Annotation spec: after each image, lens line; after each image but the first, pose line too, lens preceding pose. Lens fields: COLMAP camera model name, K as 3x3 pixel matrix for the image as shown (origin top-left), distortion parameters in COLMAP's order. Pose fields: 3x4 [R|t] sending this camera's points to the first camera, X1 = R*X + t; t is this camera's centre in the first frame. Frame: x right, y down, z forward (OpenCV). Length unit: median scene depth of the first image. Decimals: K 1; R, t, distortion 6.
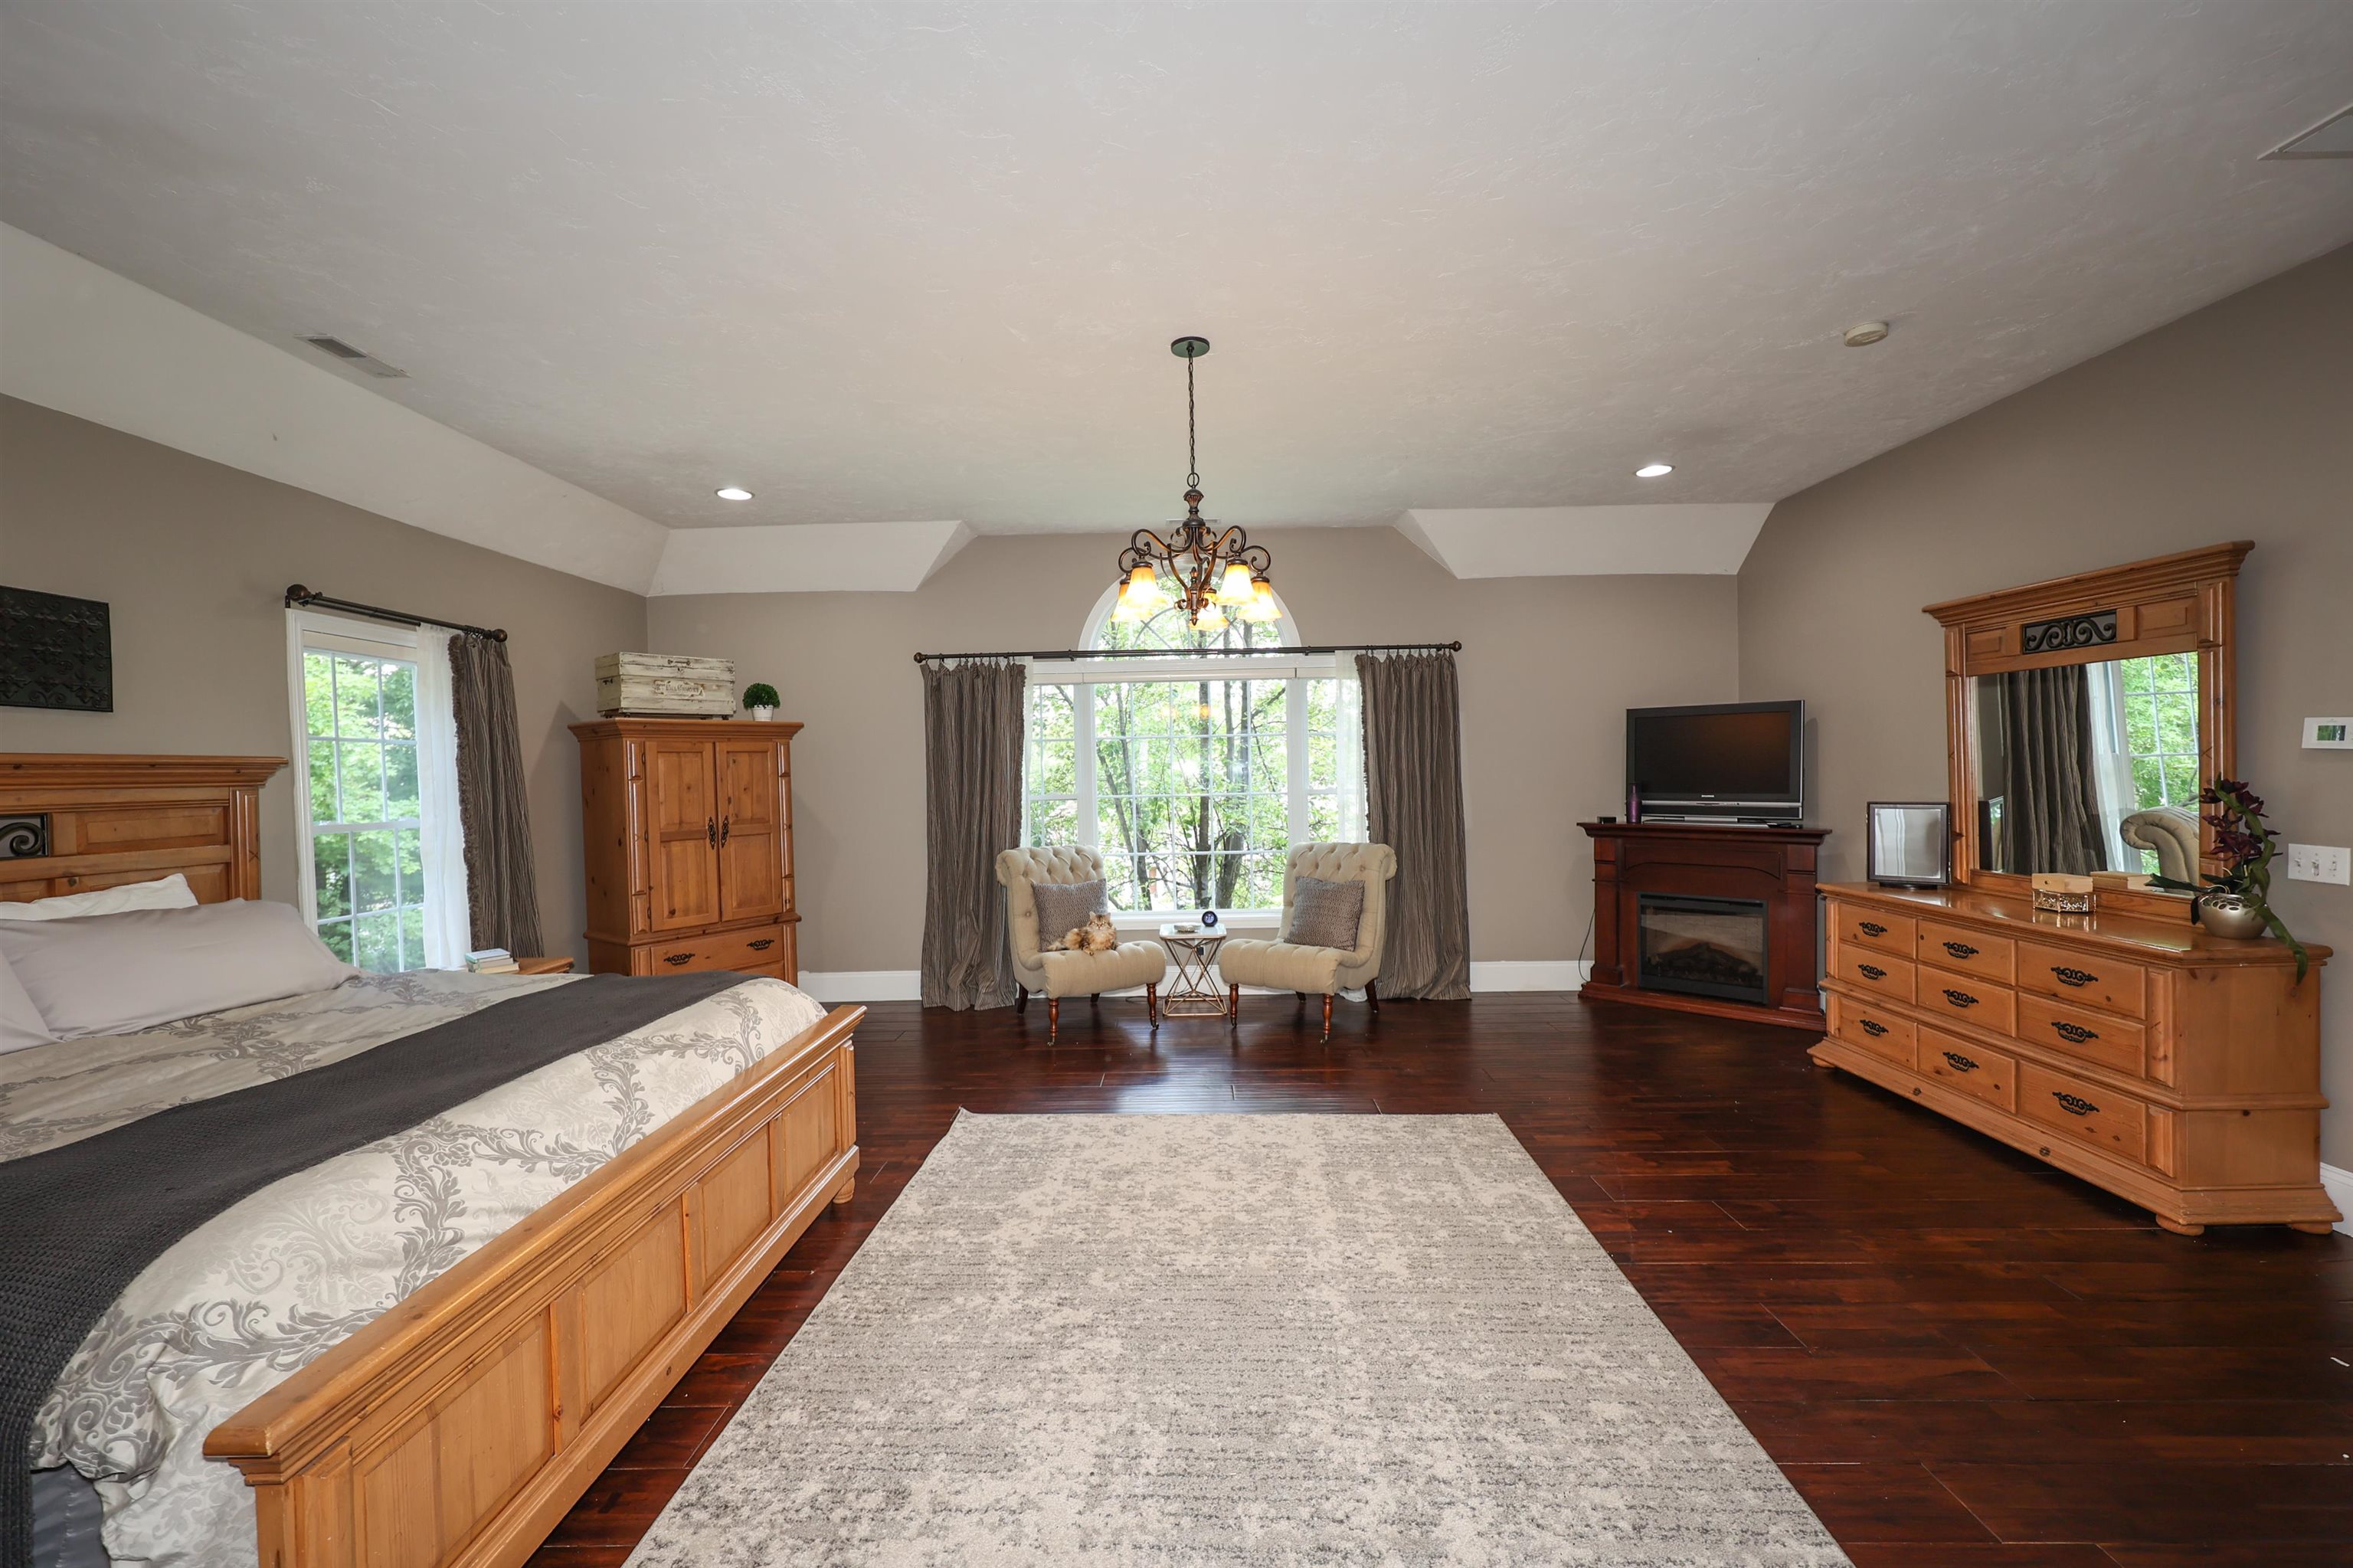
lens RADIAL K [[950.7, 0, 1176.5], [0, 950.7, 784.0], [0, 0, 1]] dist [0.001109, 0.000133]
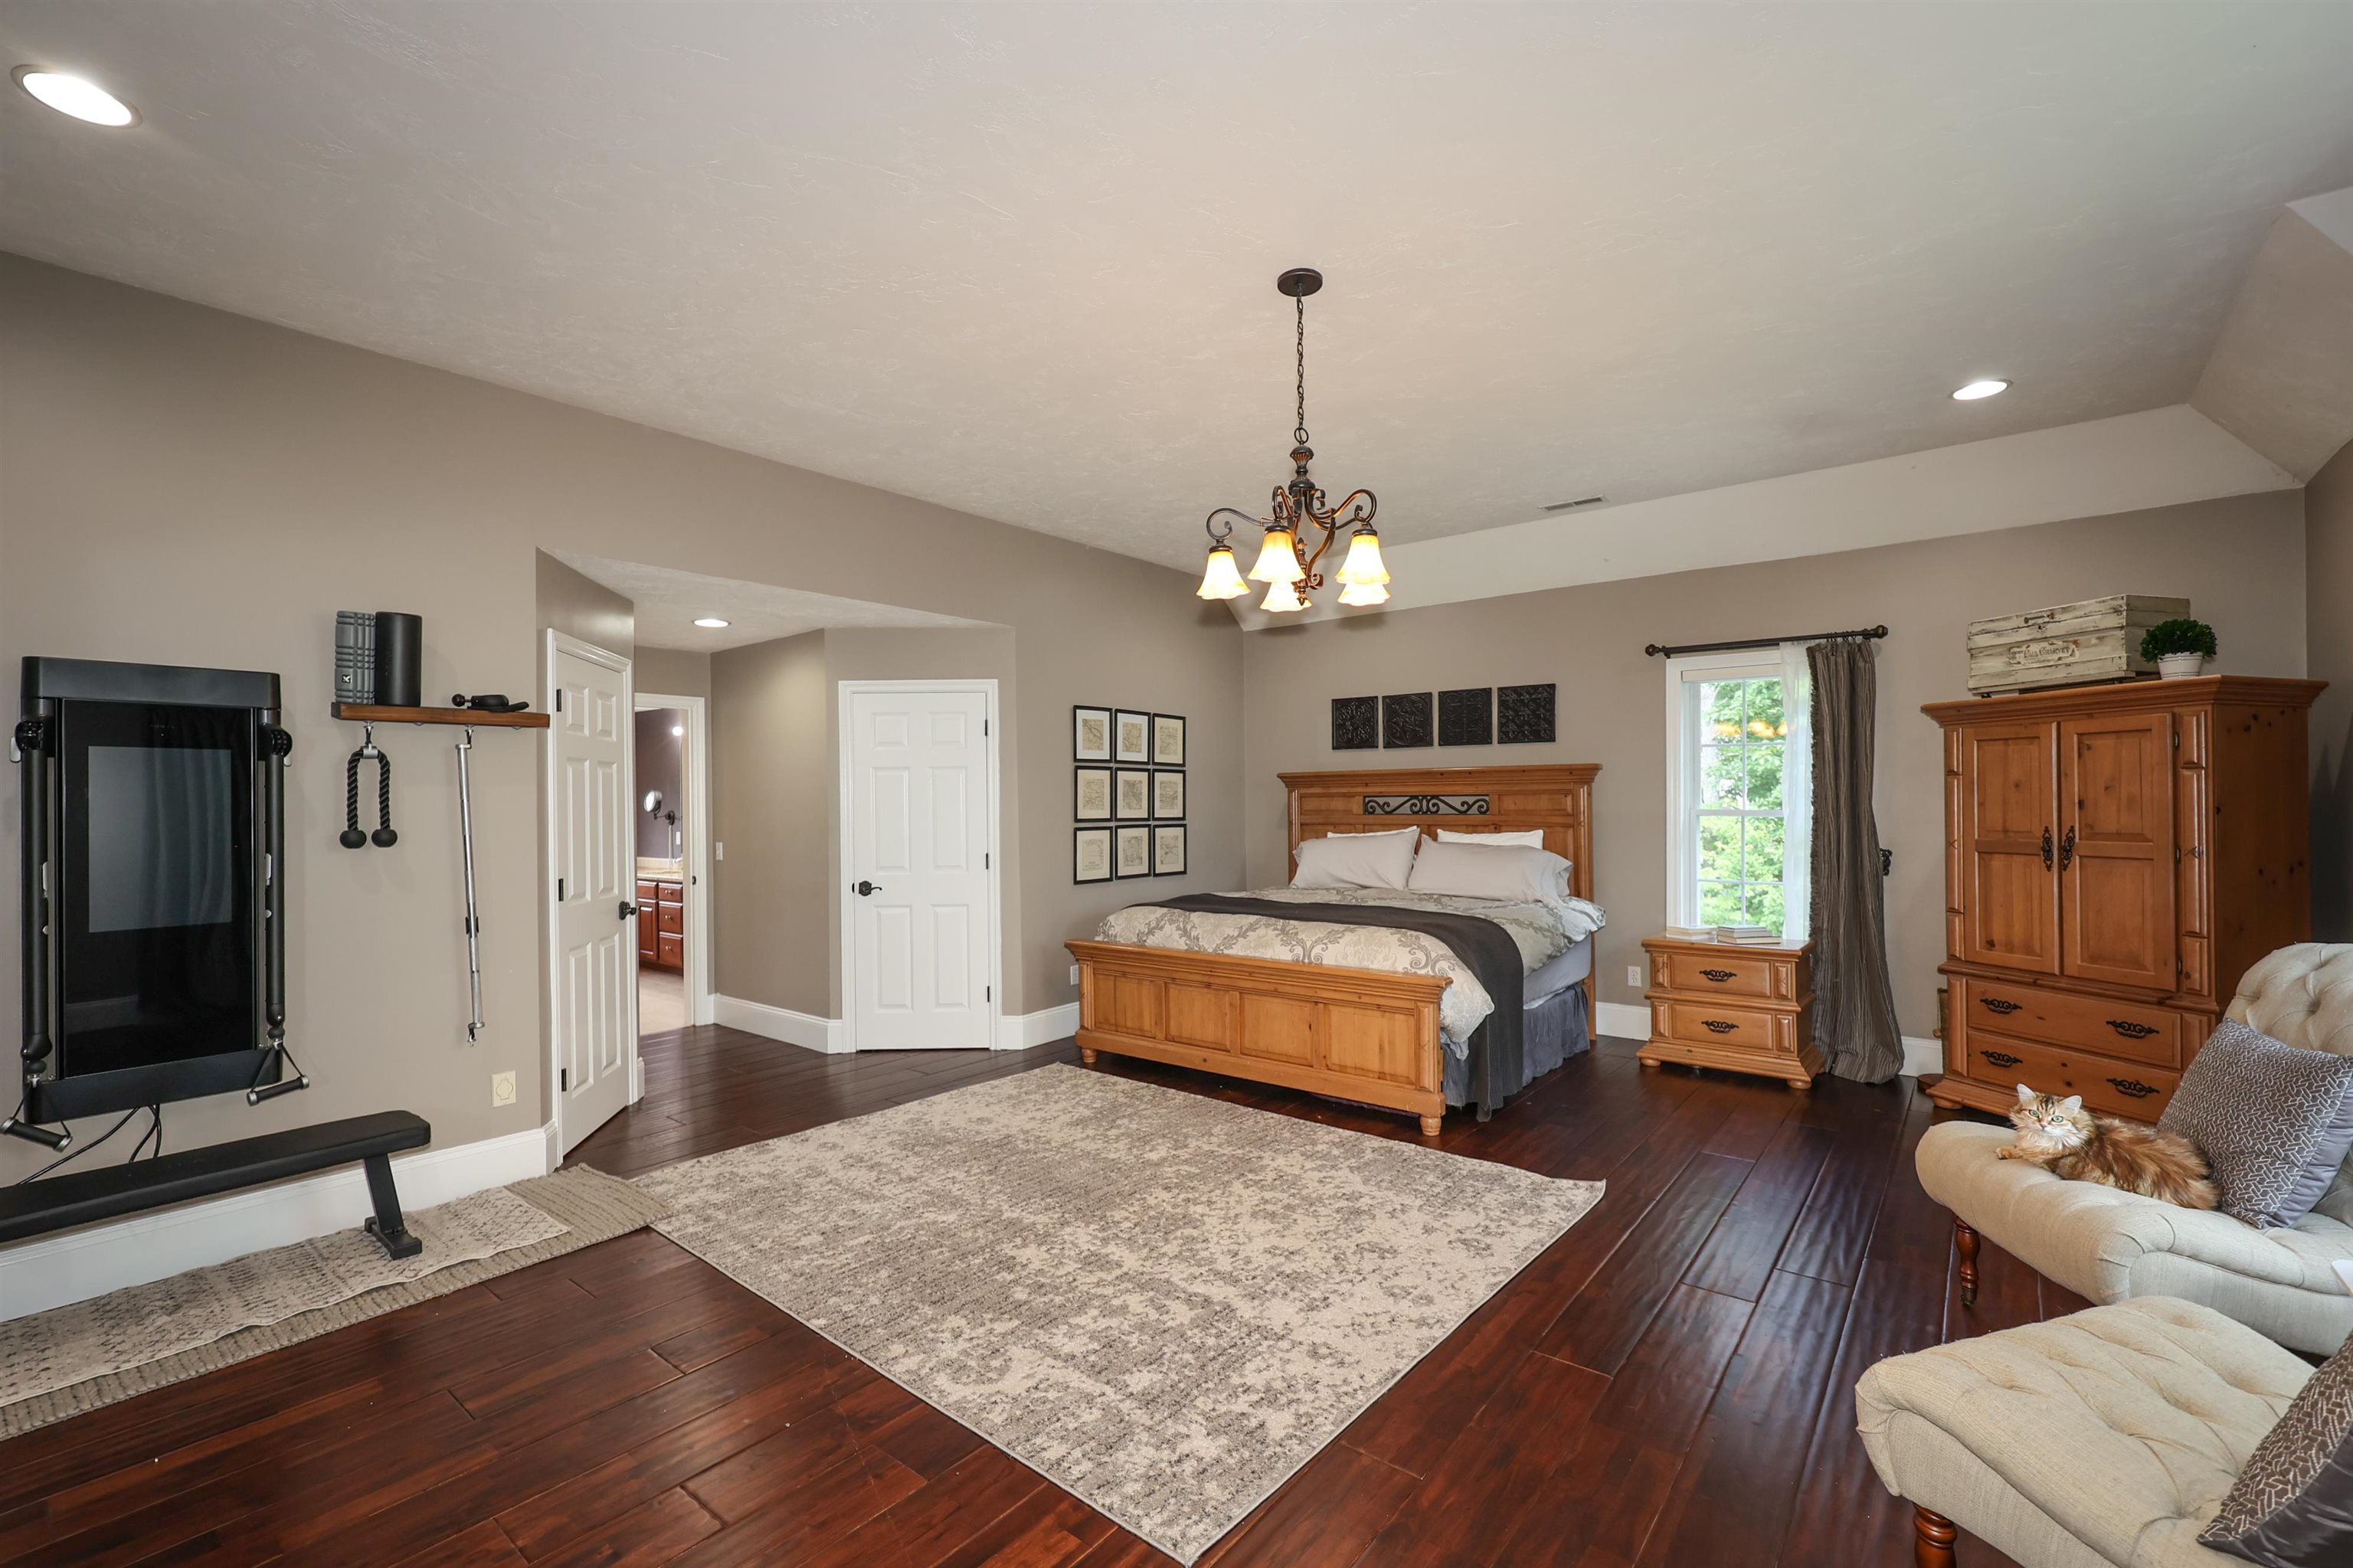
lens RADIAL K [[1005.2, 0, 1176.5], [0, 1005.2, 784.0], [0, 0, 1]] dist [-0.001145, -0.000009]
pose [[-0.616164, 0.011780, -0.787530, 0.801511], [0.009802, 0.999925, 0.007288, -0.014313], [0.787557, -0.003228, -0.616233, 1.466715]]
